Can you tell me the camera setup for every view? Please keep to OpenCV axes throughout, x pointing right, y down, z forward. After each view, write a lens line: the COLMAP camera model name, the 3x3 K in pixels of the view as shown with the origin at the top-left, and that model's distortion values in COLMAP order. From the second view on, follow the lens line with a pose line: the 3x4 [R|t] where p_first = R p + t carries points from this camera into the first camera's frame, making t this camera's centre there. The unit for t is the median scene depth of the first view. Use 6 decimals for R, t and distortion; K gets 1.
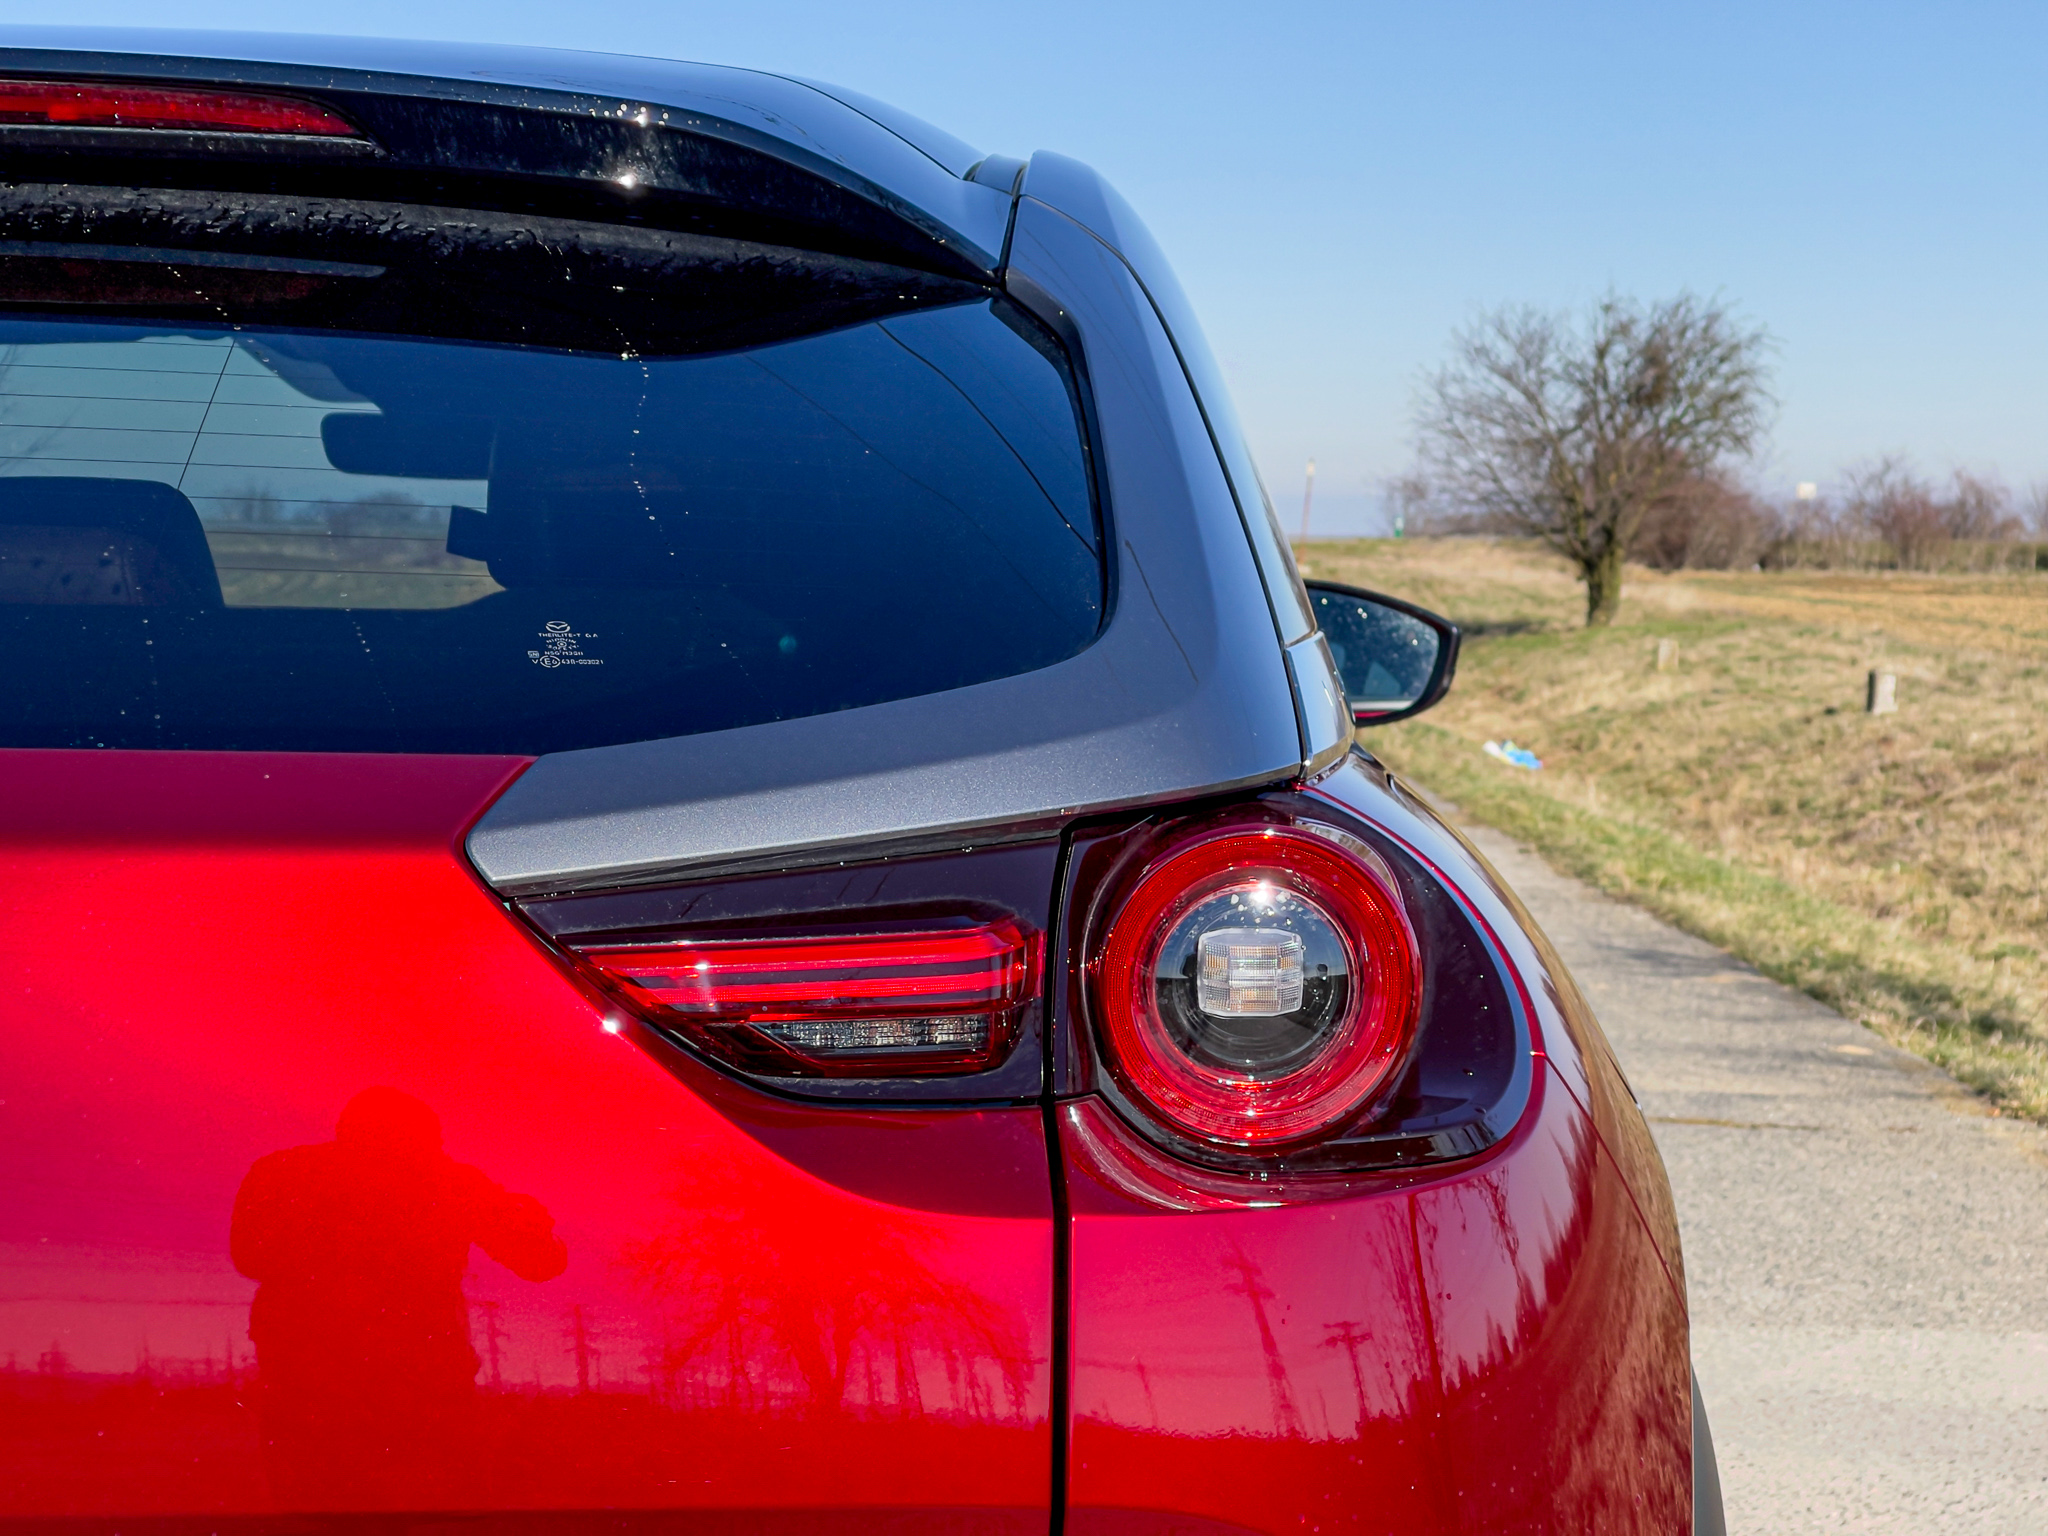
lens RADIAL K [[3850.9, 0, 1002.4], [0, 3850.9, 767.8], [0, 0, 1]] dist [0.222963, 0.000000]
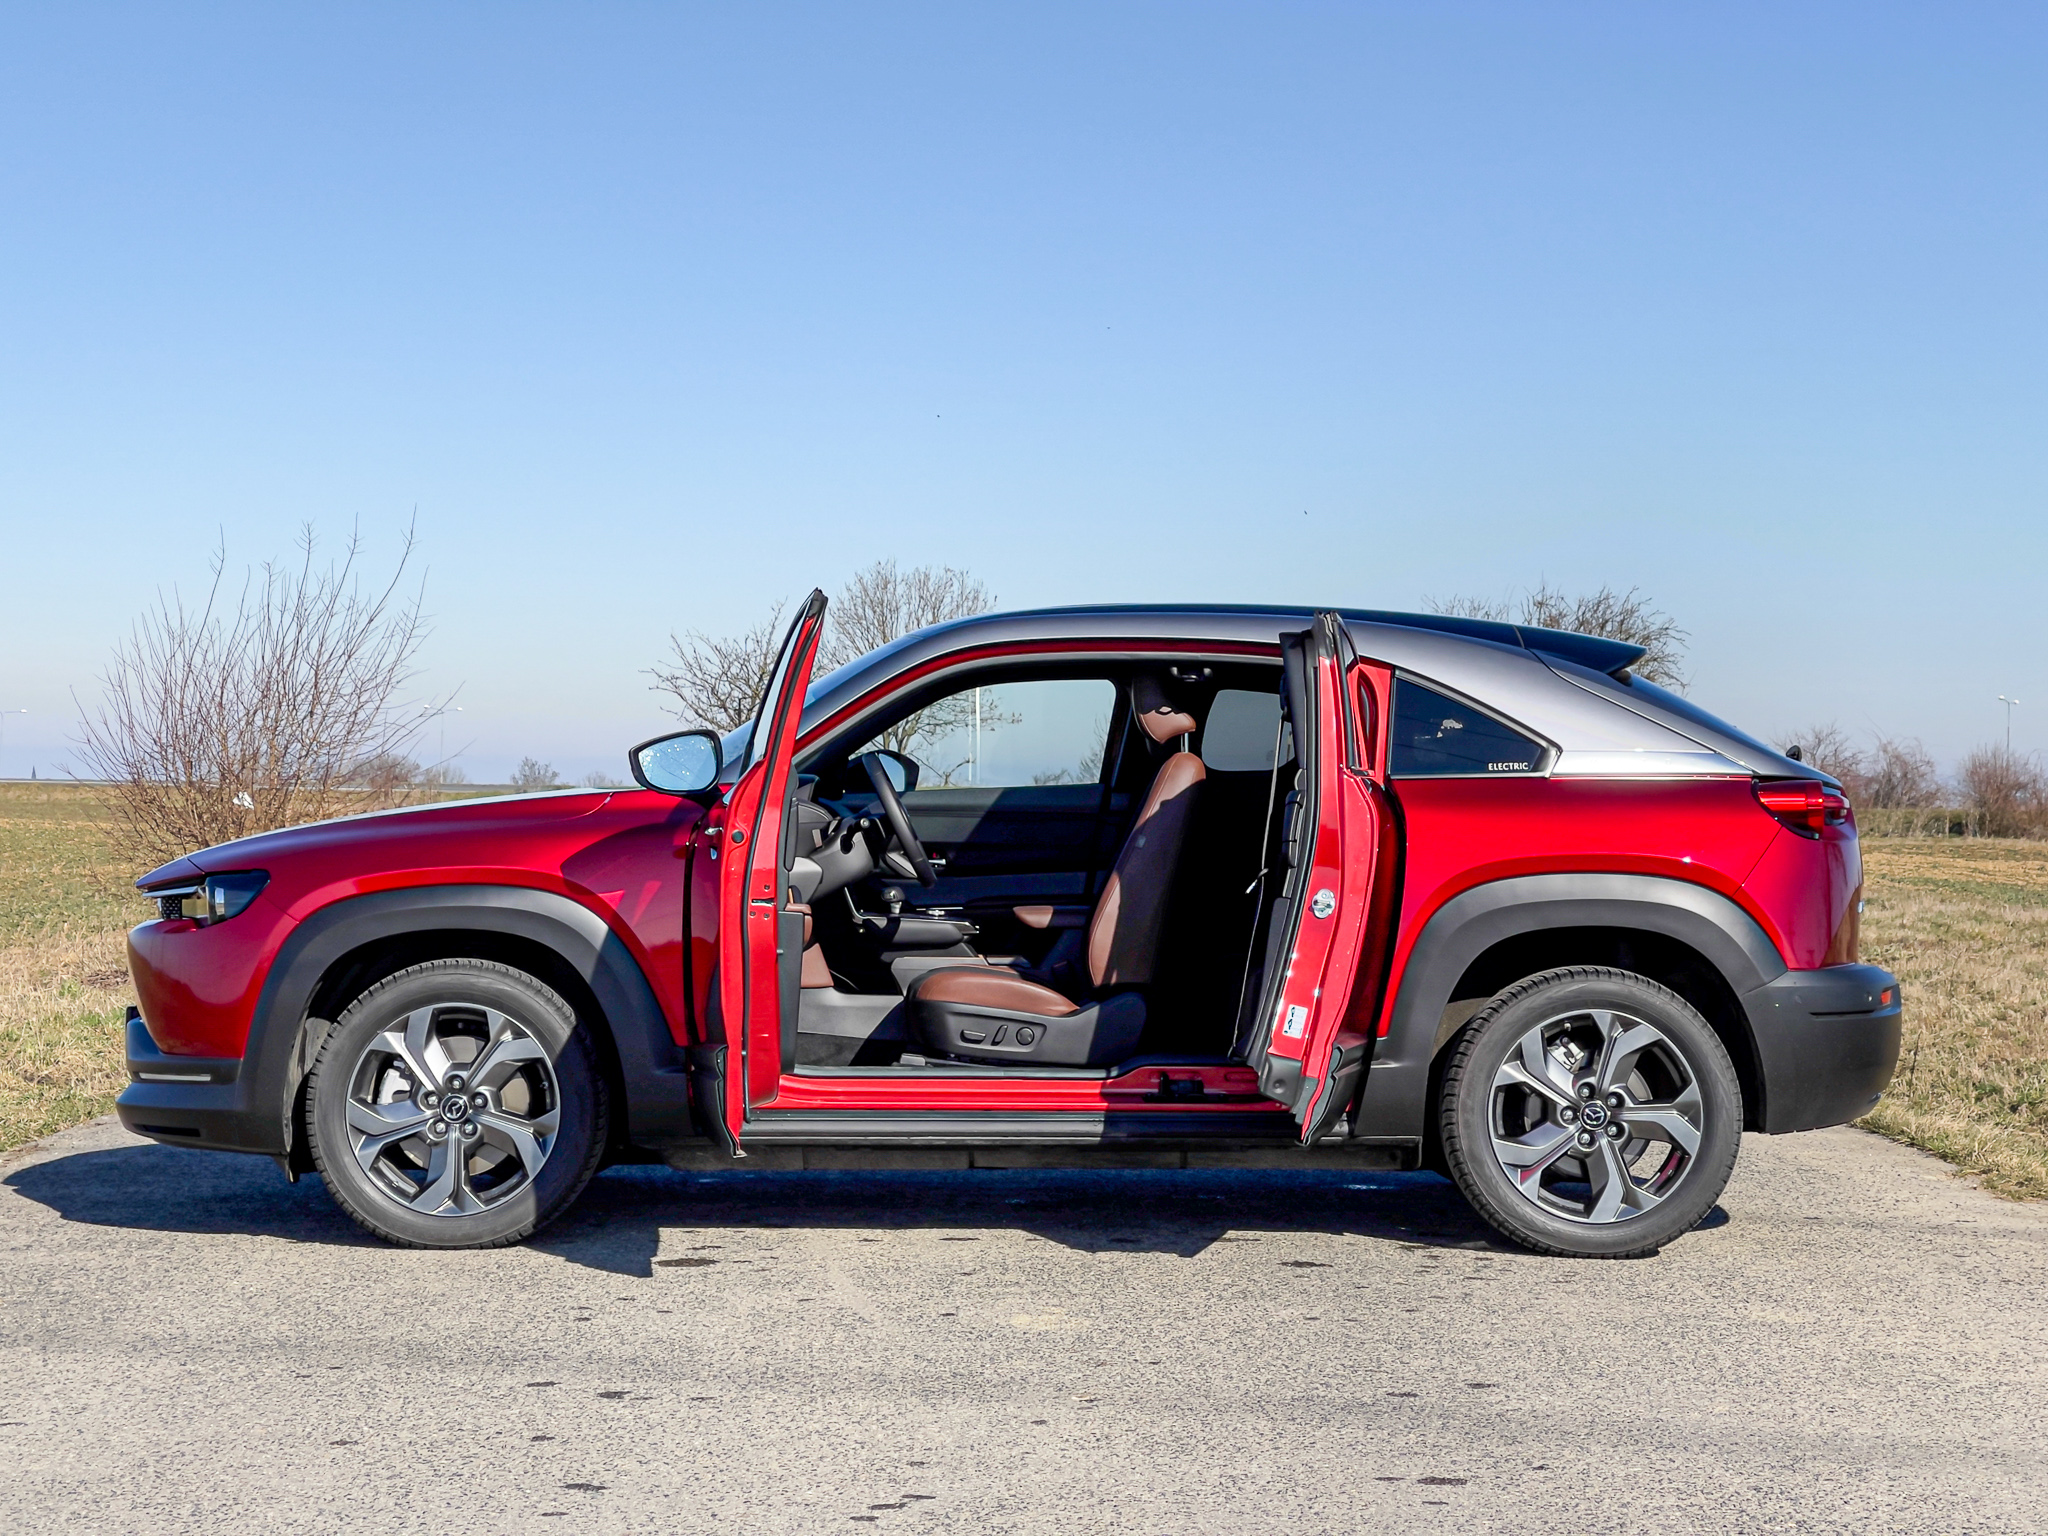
lens RADIAL K [[3850.9, 0, 1003.7], [0, 3850.9, 764.9], [0, 0, 1]] dist [0.222963, 0.000000]
pose [[0.999971, 0.000584, 0.007644, -0.017687], [-0.000039, 0.997469, -0.071108, 0.015087], [-0.007666, 0.071106, 0.997439, -0.178759]]
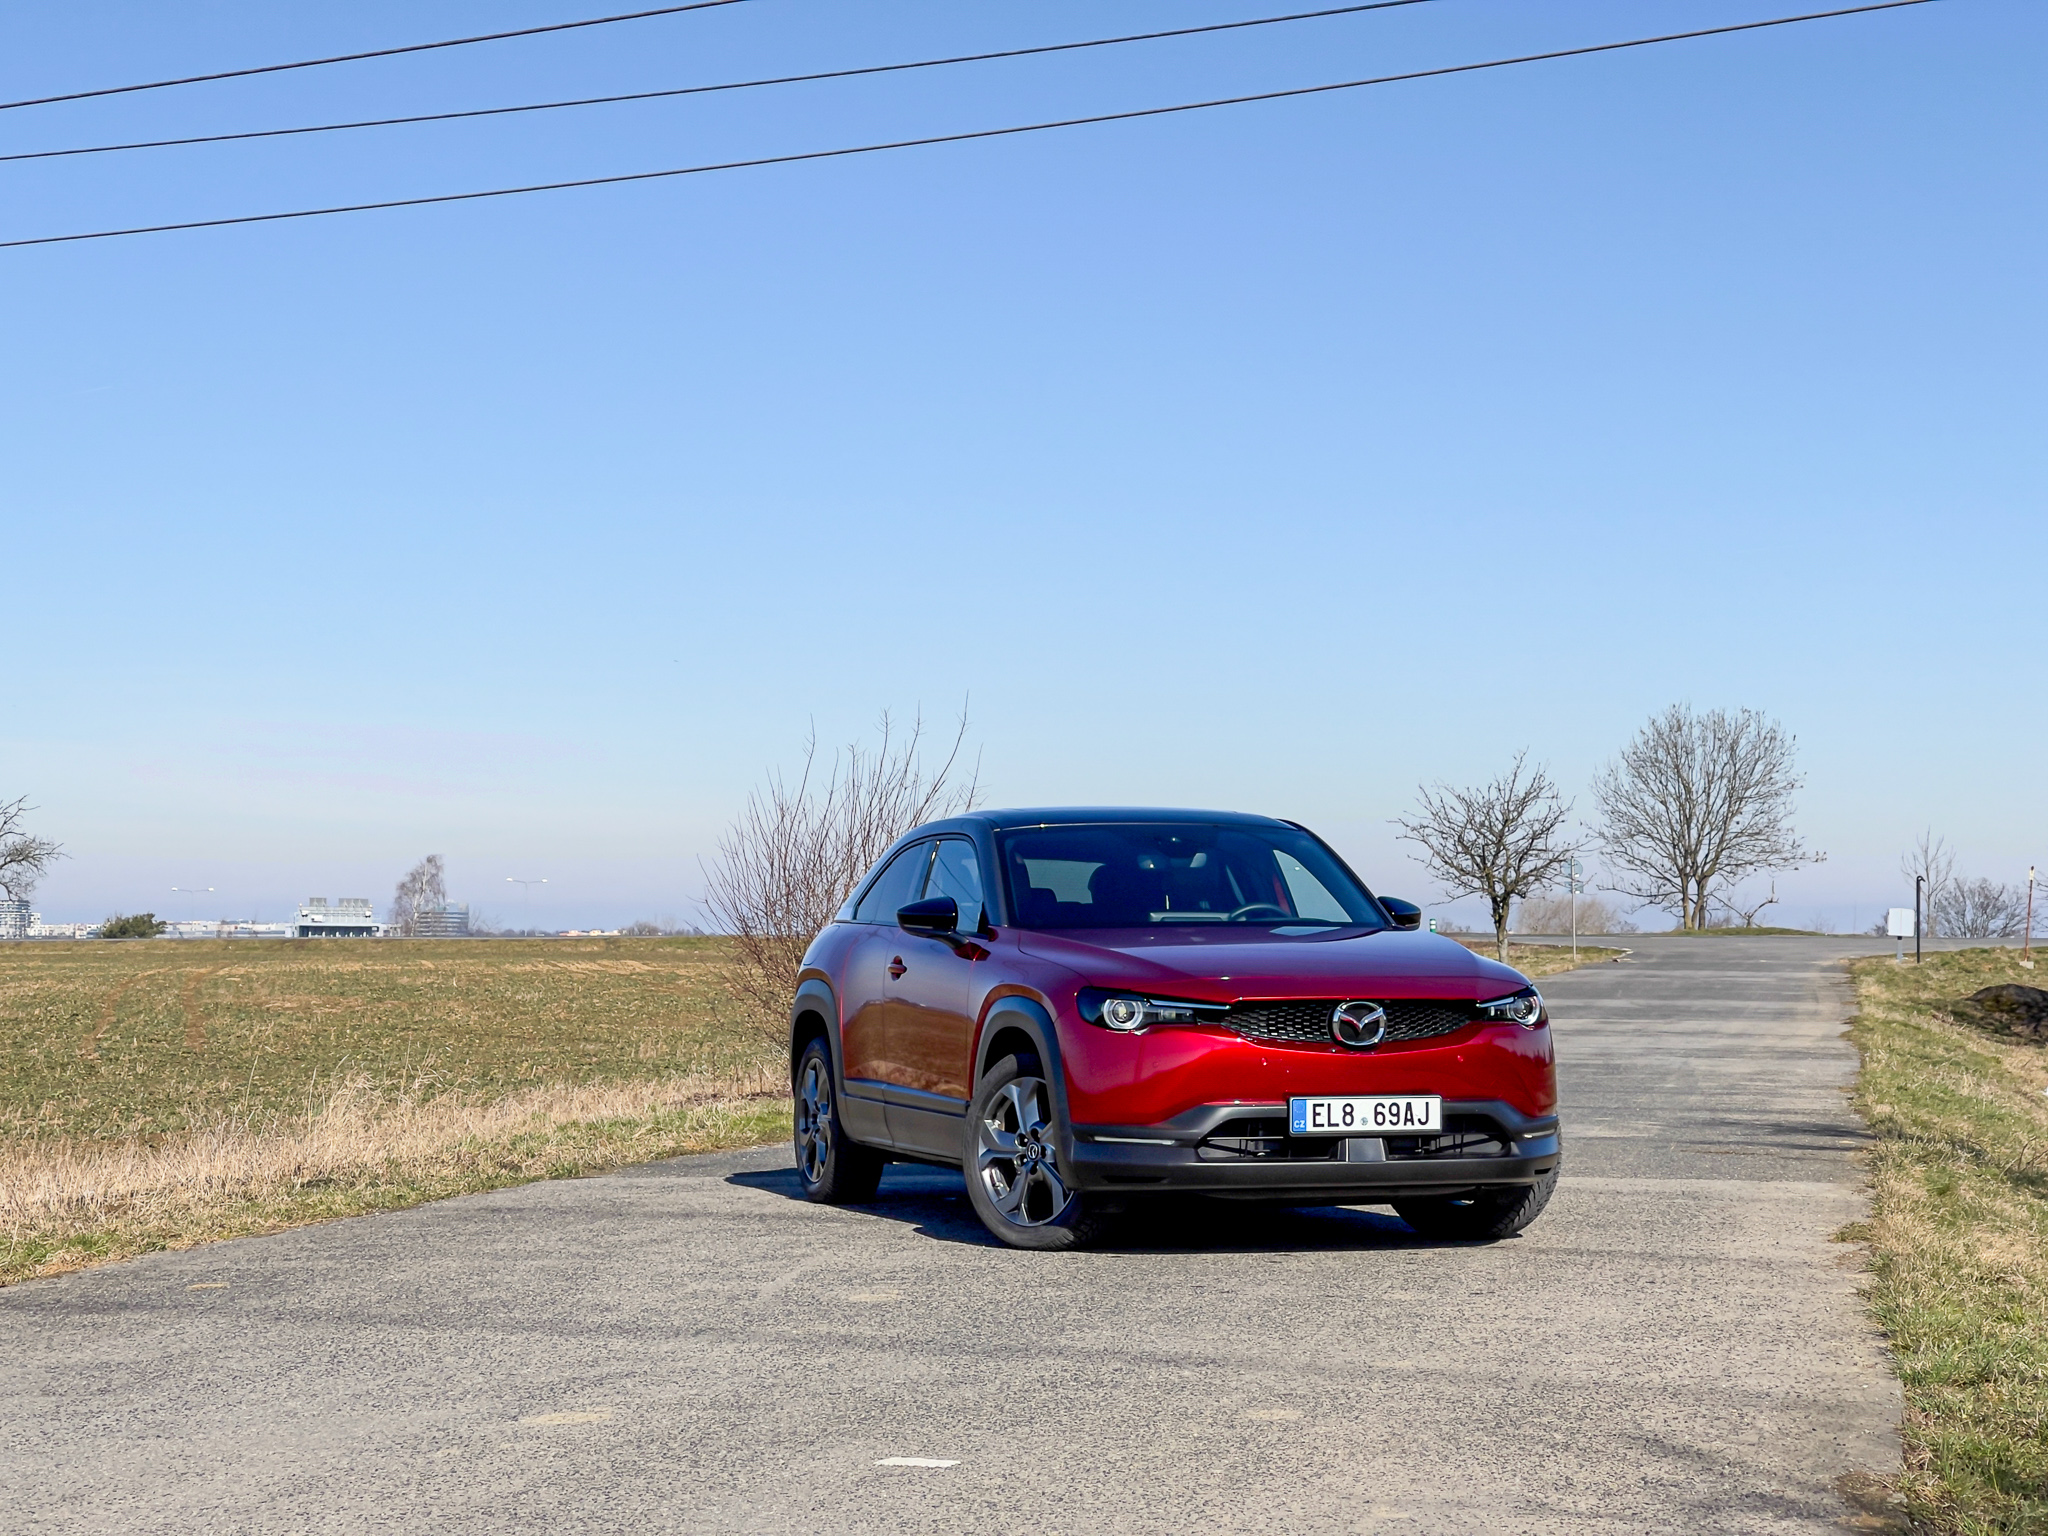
lens RADIAL K [[3850.9, 0, 977.6], [0, 3850.9, 742.5], [0, 0, 1]] dist [0.222963, 0.000000]
pose [[0.974613, -0.028725, -0.222044, 0.049445], [0.003013, 0.993329, -0.115278, 0.021000], [0.223874, 0.111683, 0.968198, -0.249173]]
